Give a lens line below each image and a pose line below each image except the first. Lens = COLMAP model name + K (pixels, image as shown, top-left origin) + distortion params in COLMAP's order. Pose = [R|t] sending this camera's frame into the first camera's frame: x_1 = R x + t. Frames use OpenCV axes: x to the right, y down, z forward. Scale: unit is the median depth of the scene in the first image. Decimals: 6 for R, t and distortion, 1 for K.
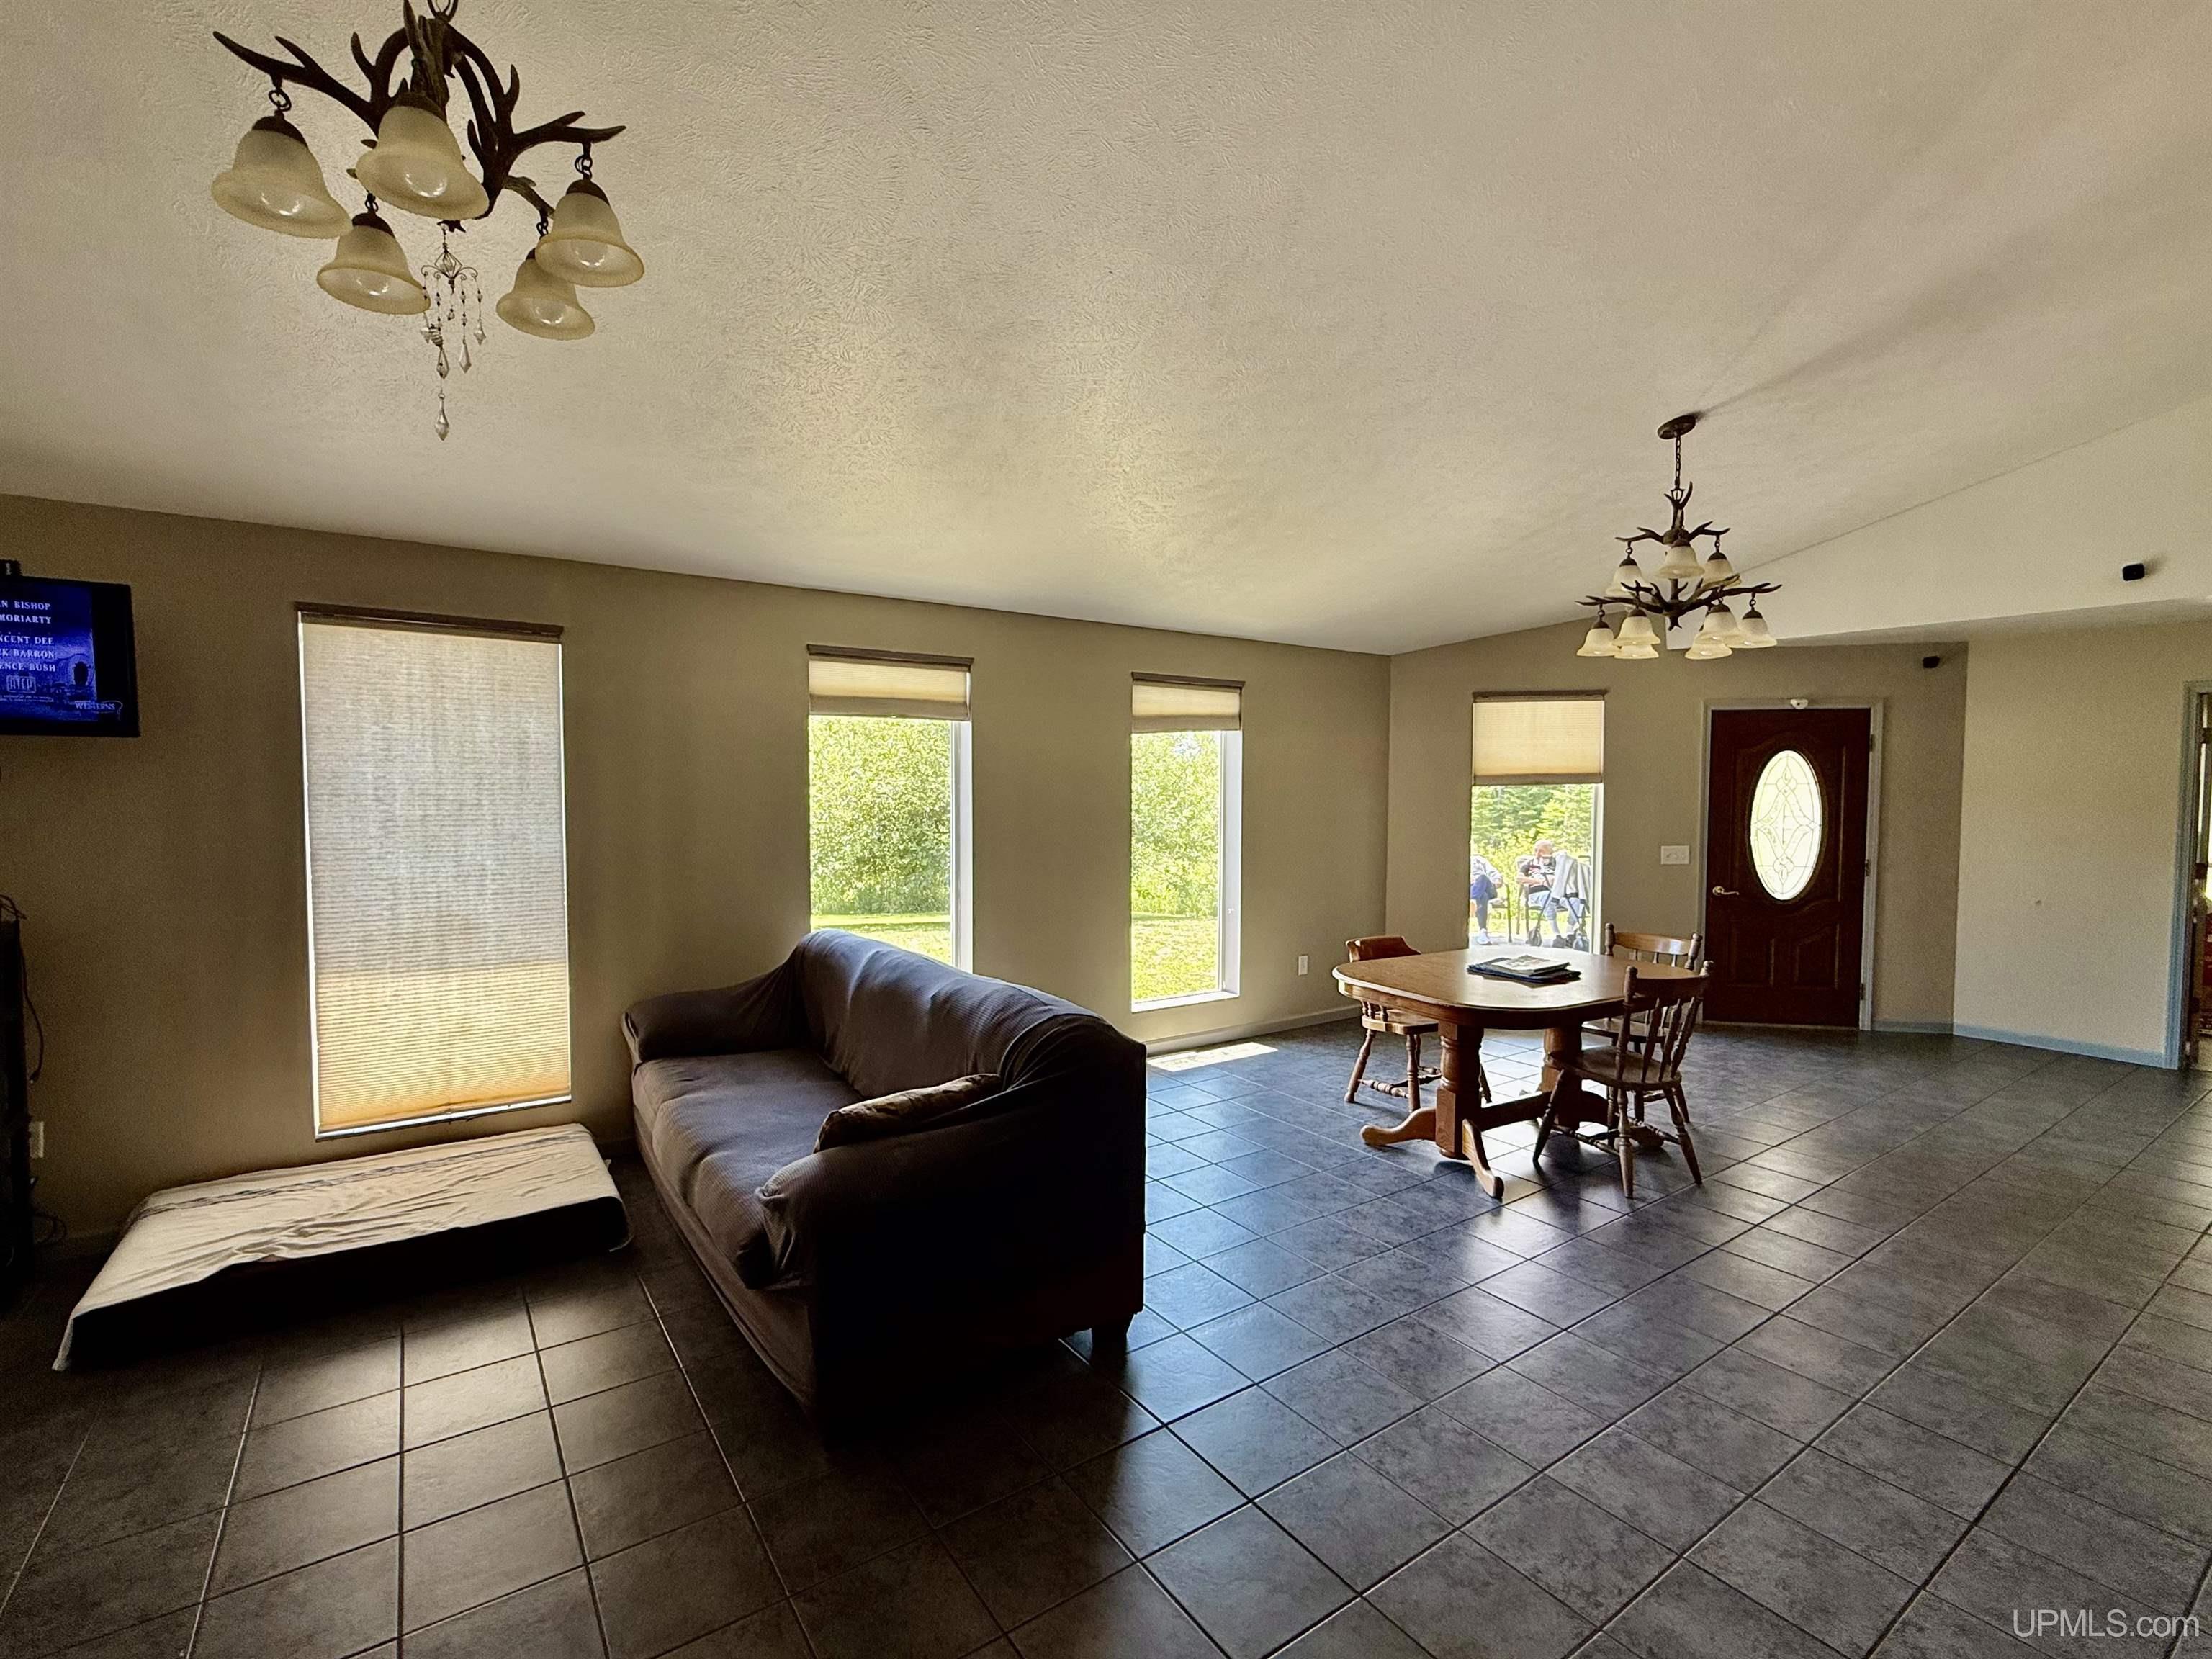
lens RADIAL K [[999.9, 0, 1106.0], [0, 999.9, 829.5], [0, 0, 1]] dist [0.000195, -0.000007]
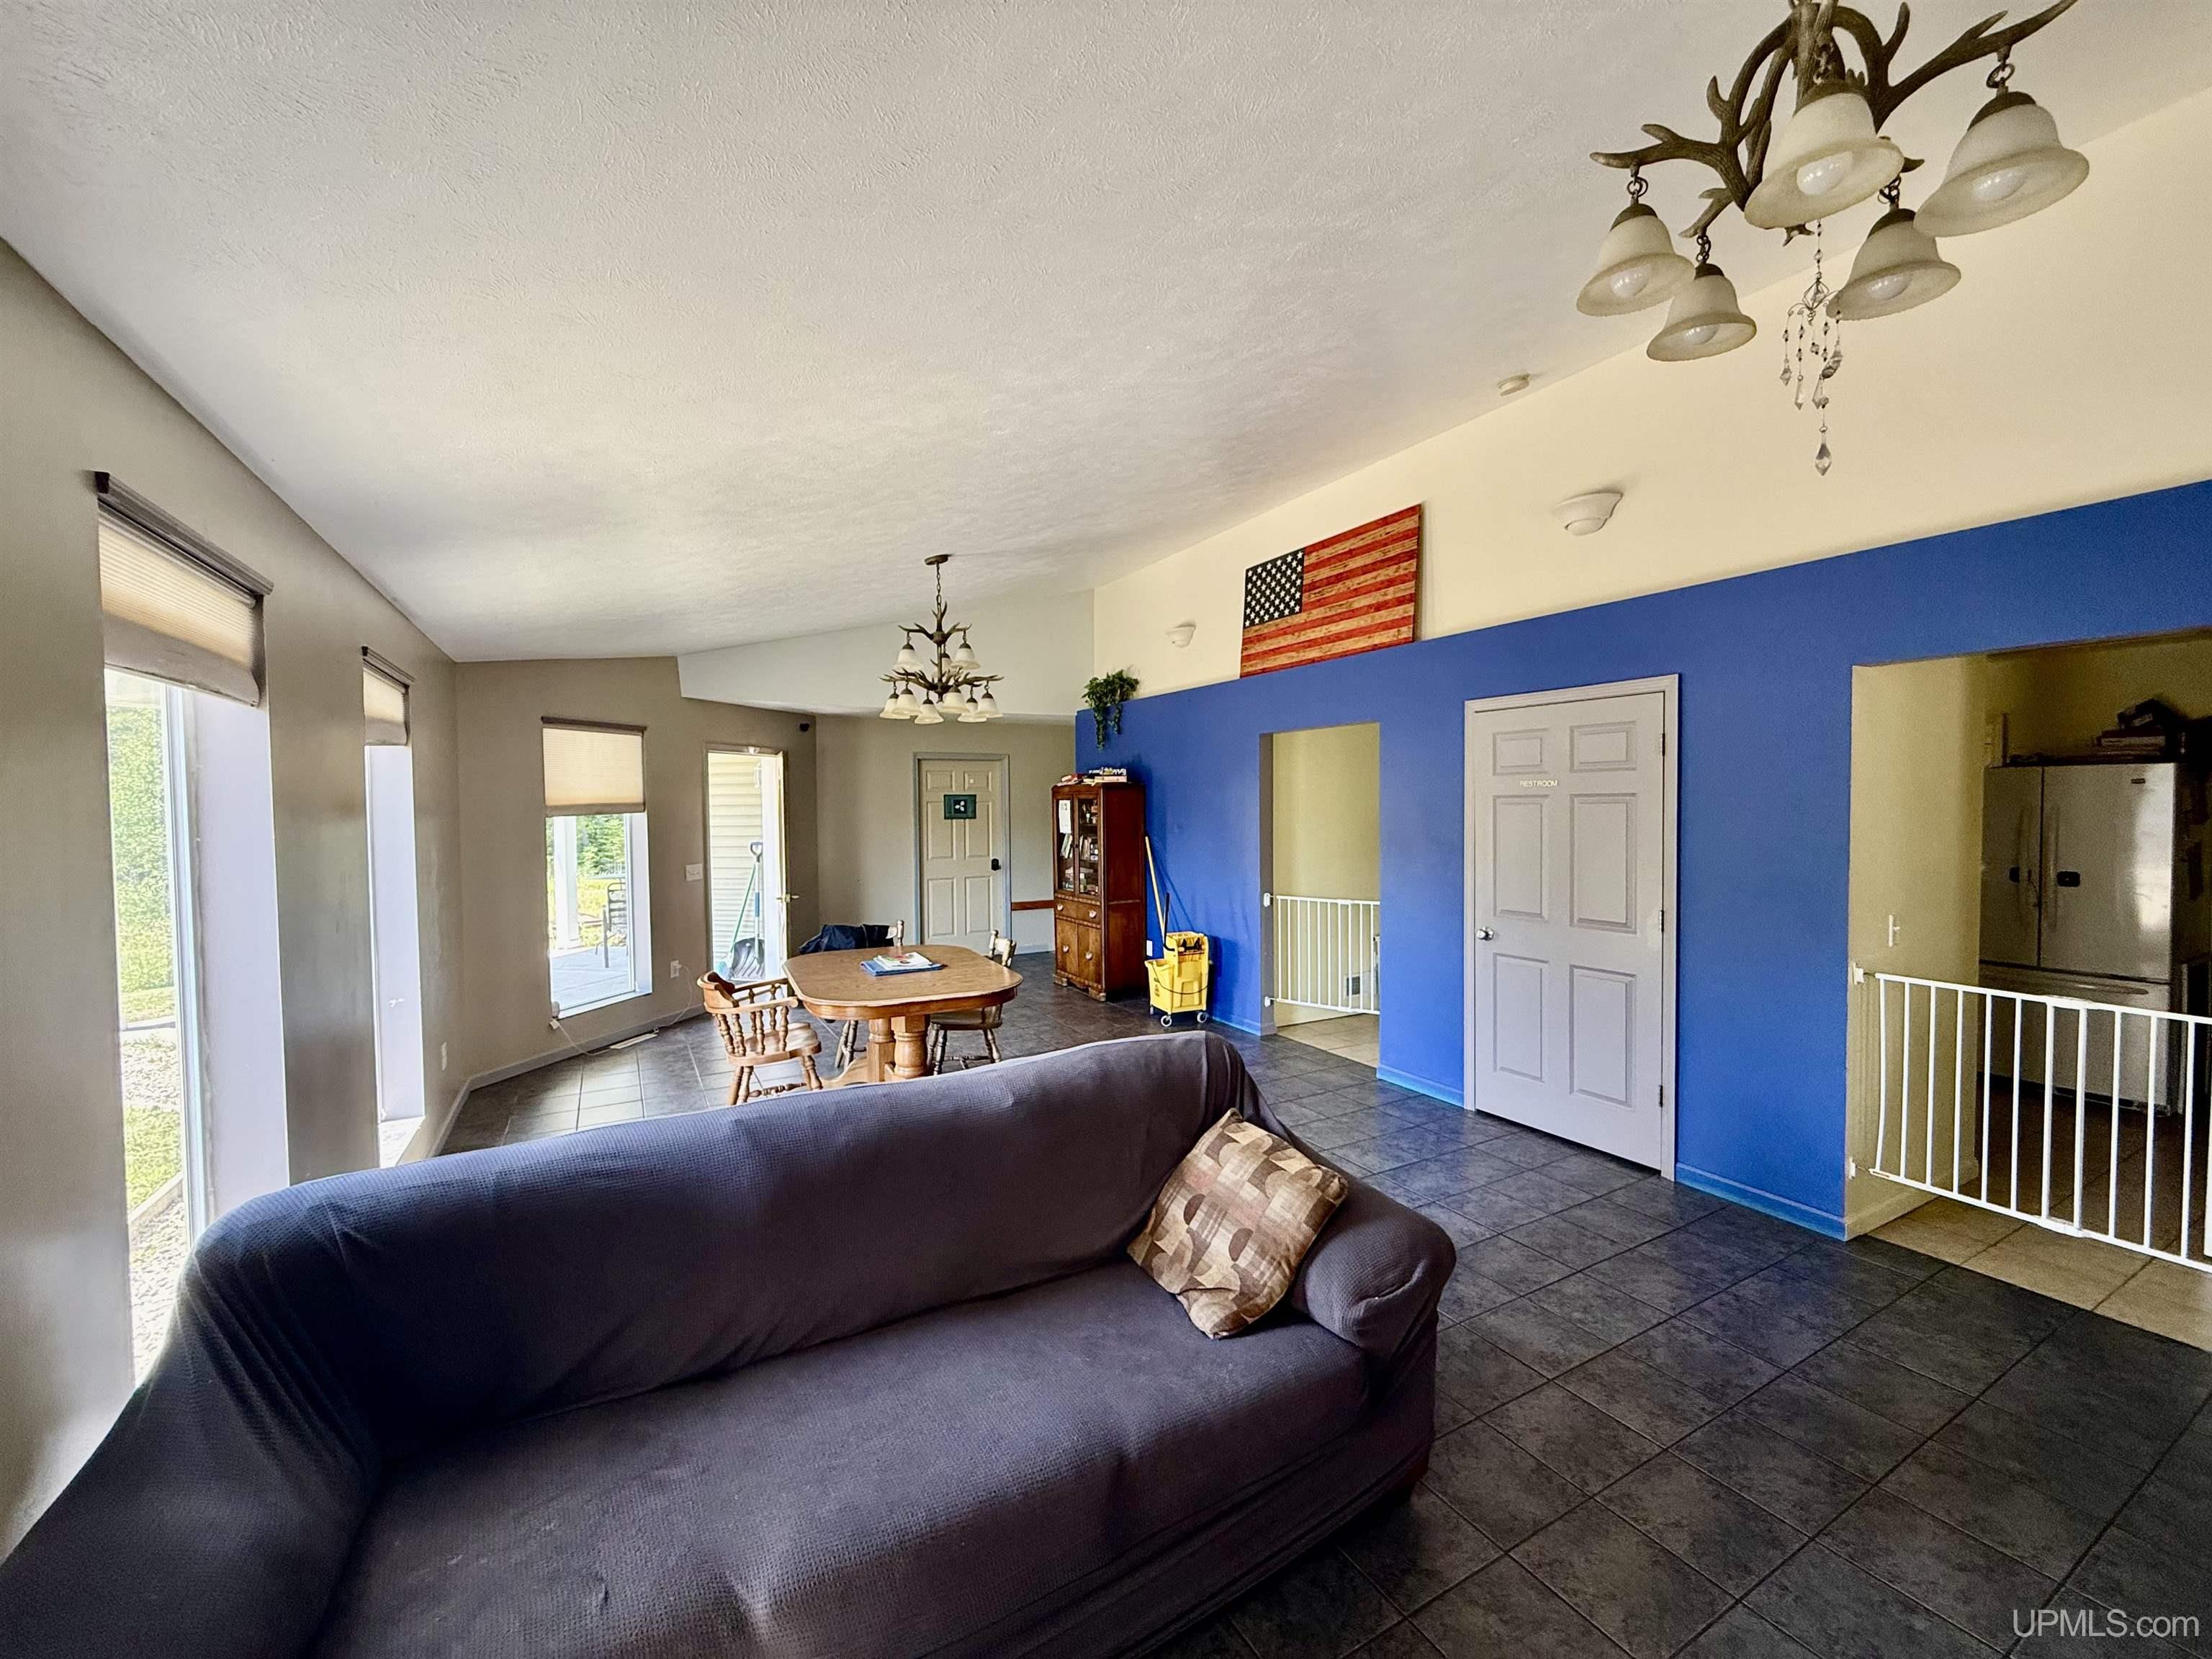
lens RADIAL K [[882.8, 0, 1097.6], [0, 882.8, 830.6], [0, 0, 1]] dist [0.000518, -0.000448]
pose [[0.101733, -0.036156, 0.994155, -0.579756], [0.053276, 0.998103, 0.030848, -0.041798], [-0.993384, 0.049826, 0.103466, 0.586385]]
